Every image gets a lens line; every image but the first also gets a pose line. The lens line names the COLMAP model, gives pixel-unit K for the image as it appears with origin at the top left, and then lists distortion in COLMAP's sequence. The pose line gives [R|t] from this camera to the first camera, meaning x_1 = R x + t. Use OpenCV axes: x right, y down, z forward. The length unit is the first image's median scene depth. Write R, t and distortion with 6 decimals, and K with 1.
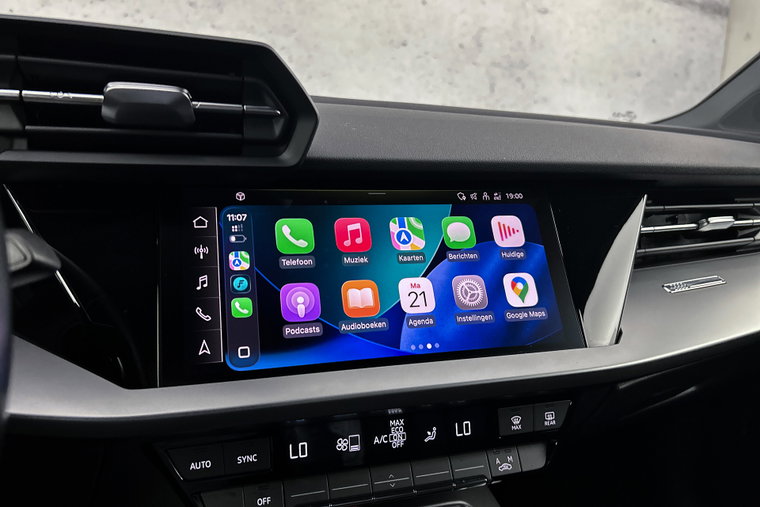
lens RADIAL K [[575.3, 0, 380.0], [0, 575.3, 253.5], [0, 0, 1]] dist [0.064454, -0.102052]
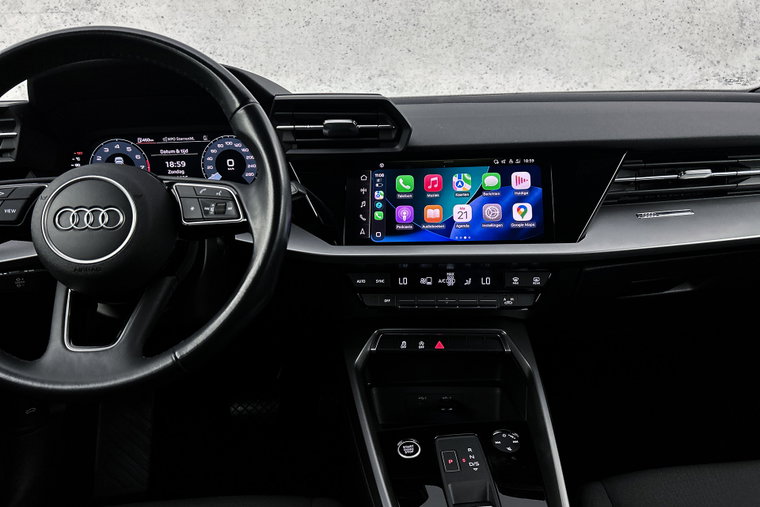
lens RADIAL K [[575.3, 0, 380.0], [0, 575.3, 253.5], [0, 0, 1]] dist [0.064454, -0.102052]
pose [[0.917597, 0.045050, -0.394951, 0.602992], [-0.011661, 0.996180, 0.086538, 0.042646], [0.397341, -0.074801, 0.914617, -0.972244]]
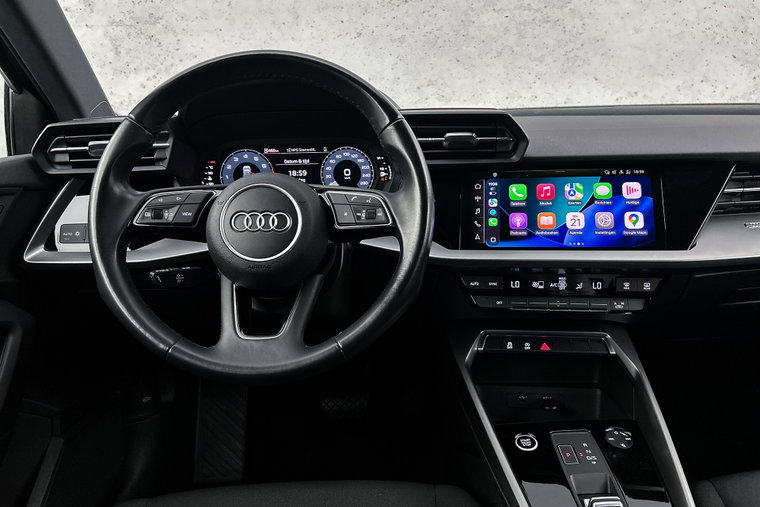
lens RADIAL K [[575.3, 0, 380.0], [0, 575.3, 253.5], [0, 0, 1]] dist [0.064454, -0.102052]
pose [[0.893605, 0.052887, -0.445727, 0.379593], [-0.022167, 0.997022, 0.073860, 0.052150], [0.448306, -0.056121, 0.892117, -1.237114]]
